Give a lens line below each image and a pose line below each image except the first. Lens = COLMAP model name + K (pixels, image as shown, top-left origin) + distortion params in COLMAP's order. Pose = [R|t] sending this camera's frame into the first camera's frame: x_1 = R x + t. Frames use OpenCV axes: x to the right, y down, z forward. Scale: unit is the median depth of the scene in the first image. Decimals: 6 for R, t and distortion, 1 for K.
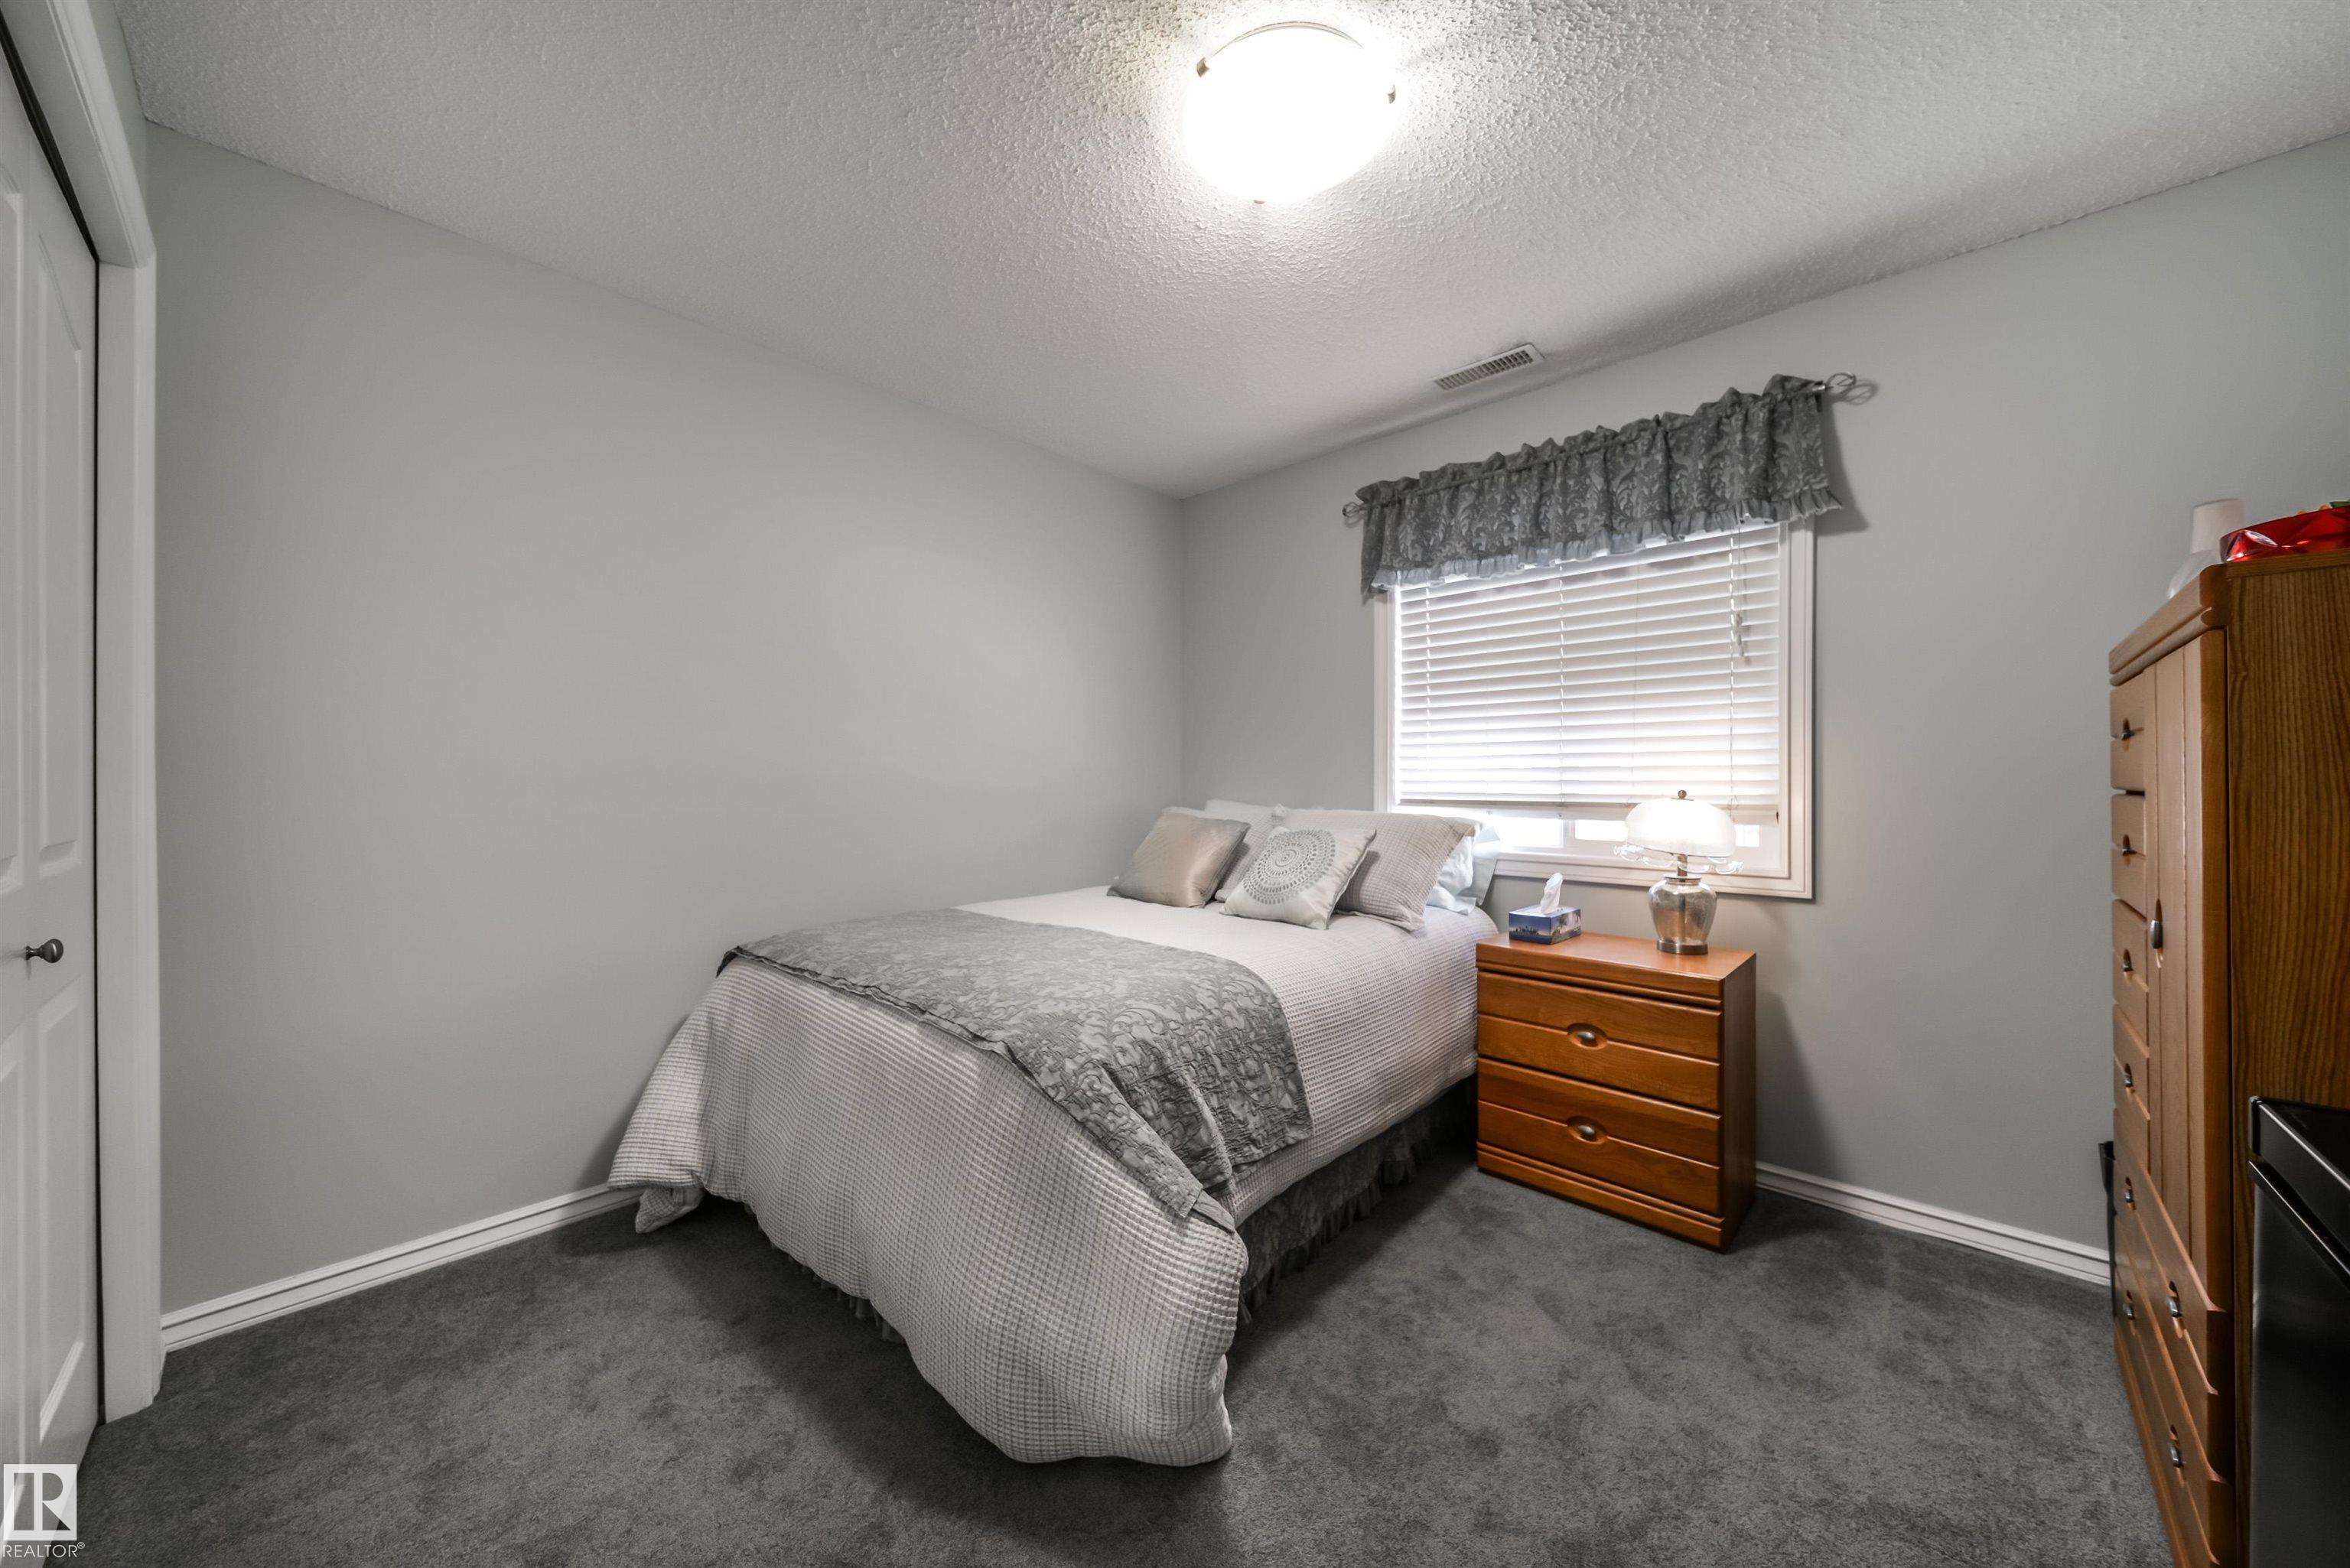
lens RADIAL K [[830.6, 0, 1186.0], [0, 830.6, 781.3], [0, 0, 1]] dist [0.003006, -0.001215]
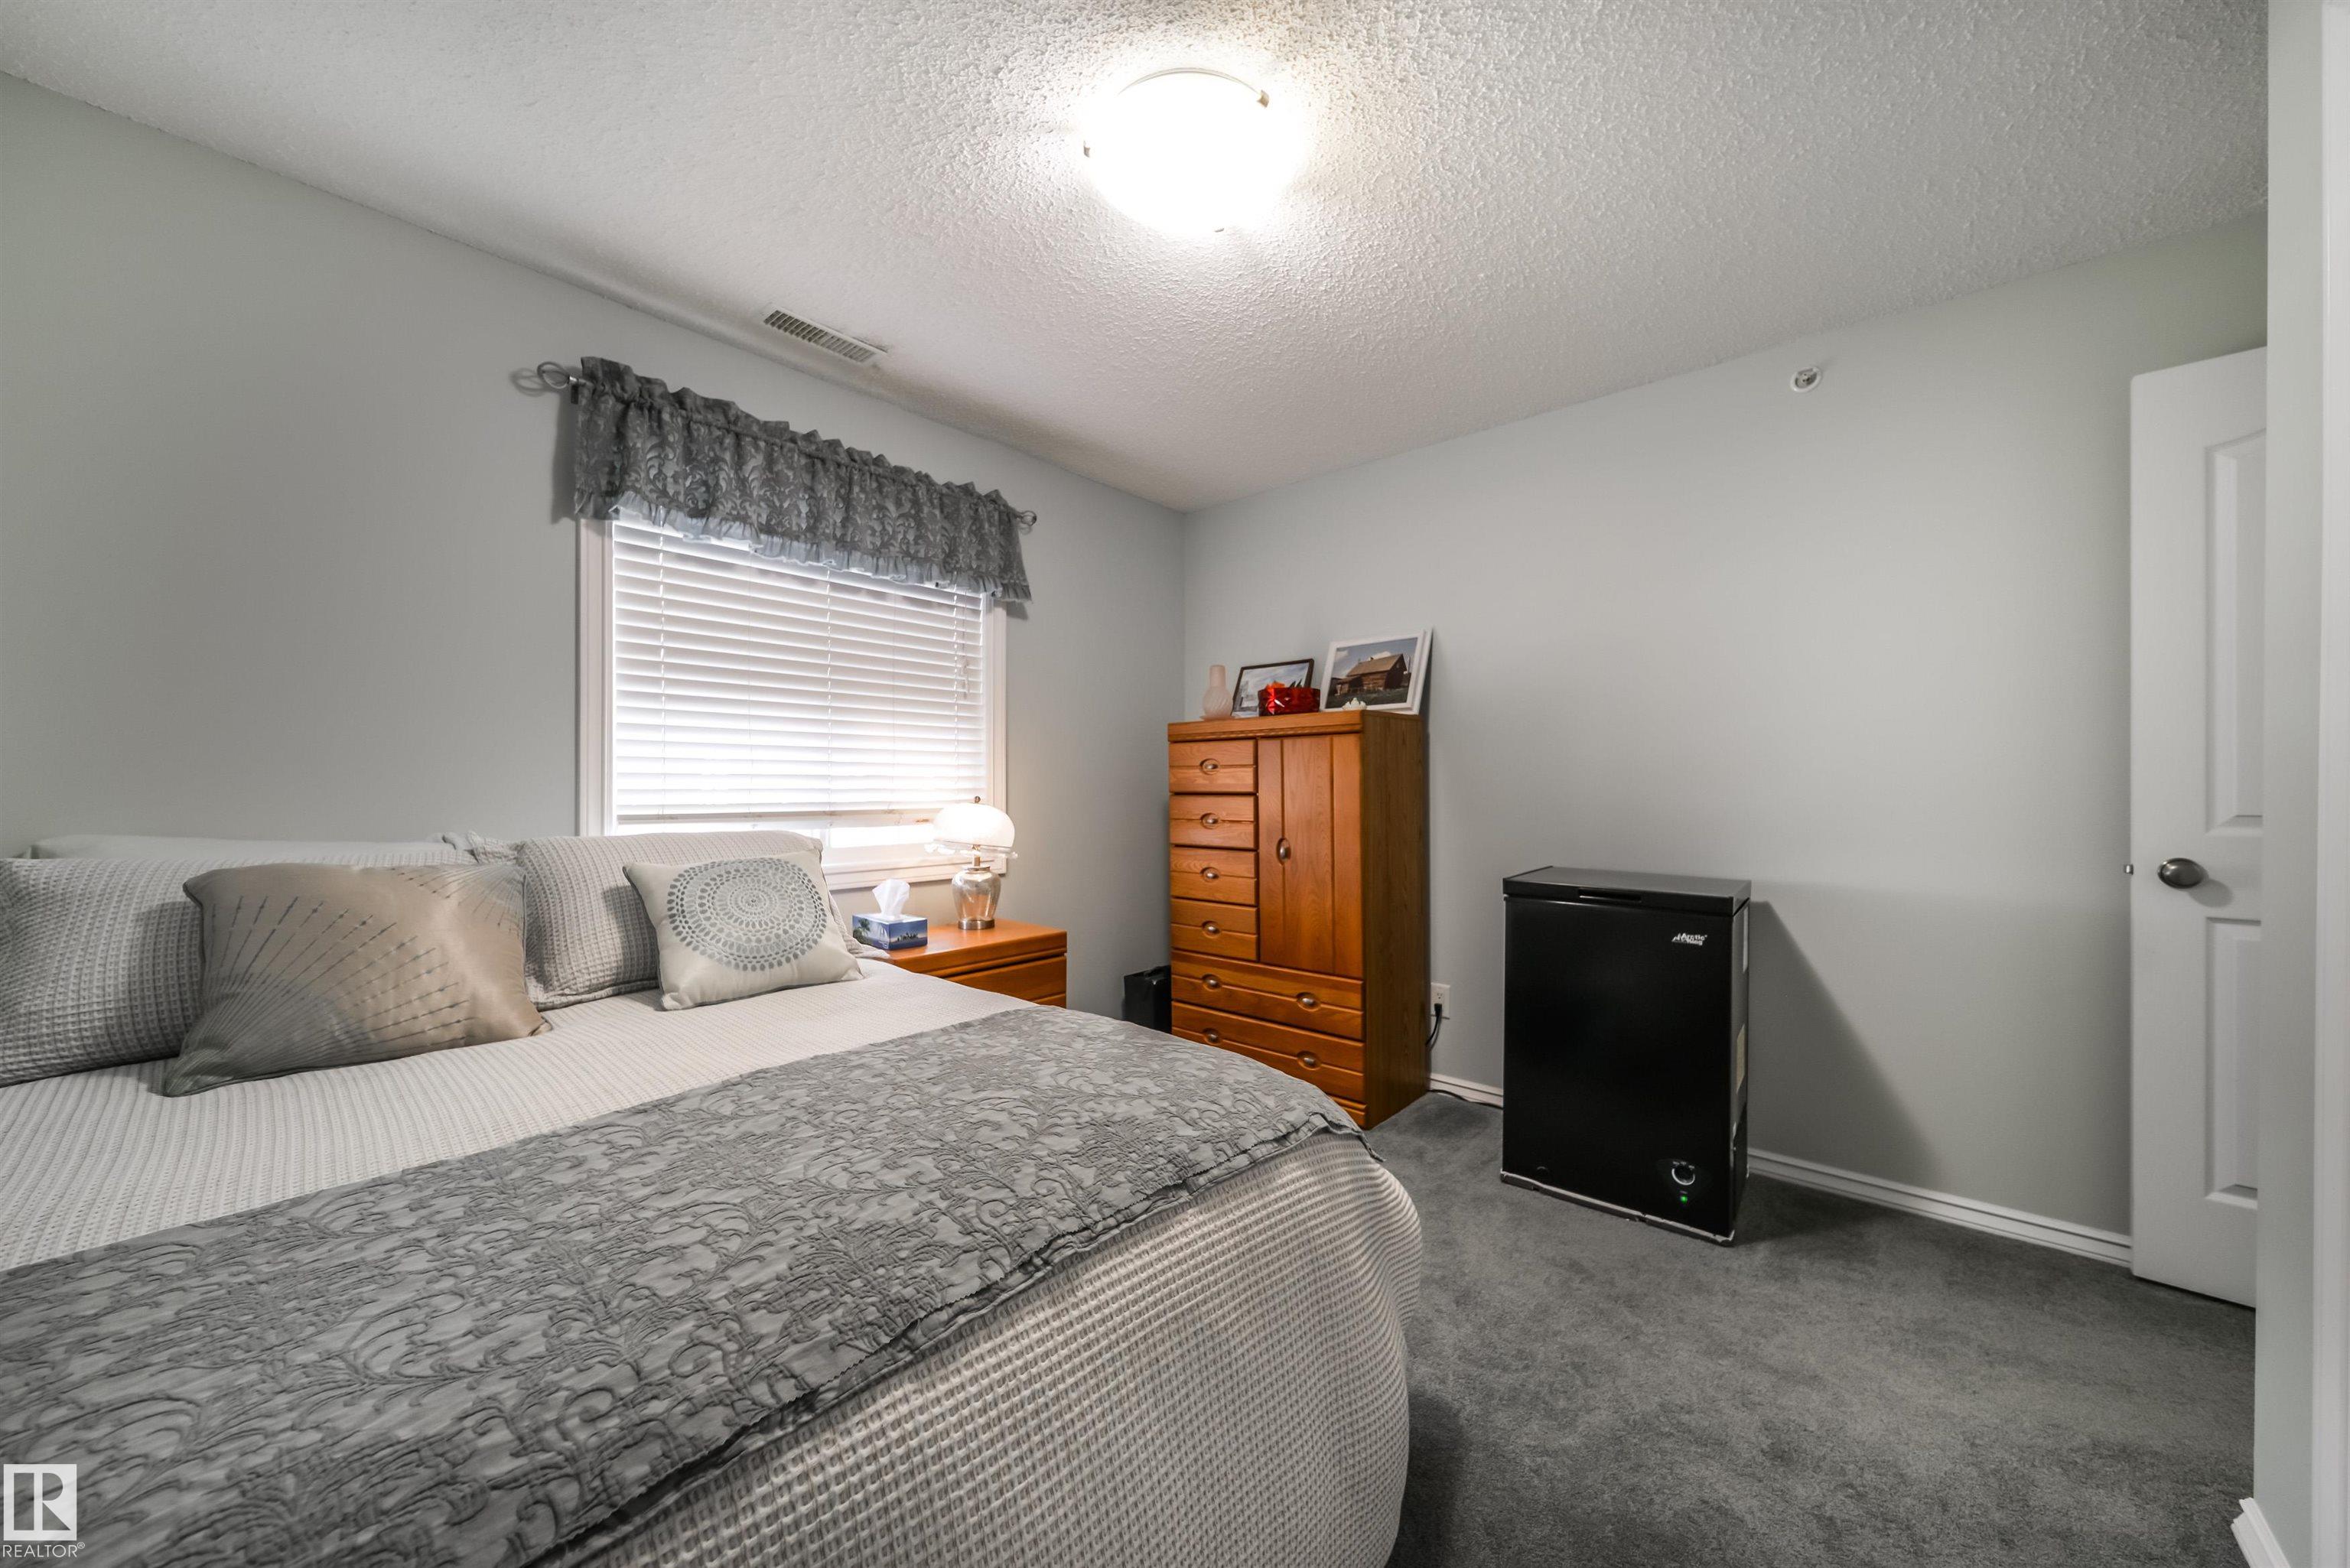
lens RADIAL K [[830.6, 0, 1187.3], [0, 830.6, 786.2], [0, 0, 1]] dist [0.003006, -0.001215]
pose [[-0.033546, -0.000165, 0.999437, -0.543608], [0.000528, 1.000000, 0.000182, -0.003882], [-0.999437, 0.000534, -0.033546, 0.608427]]
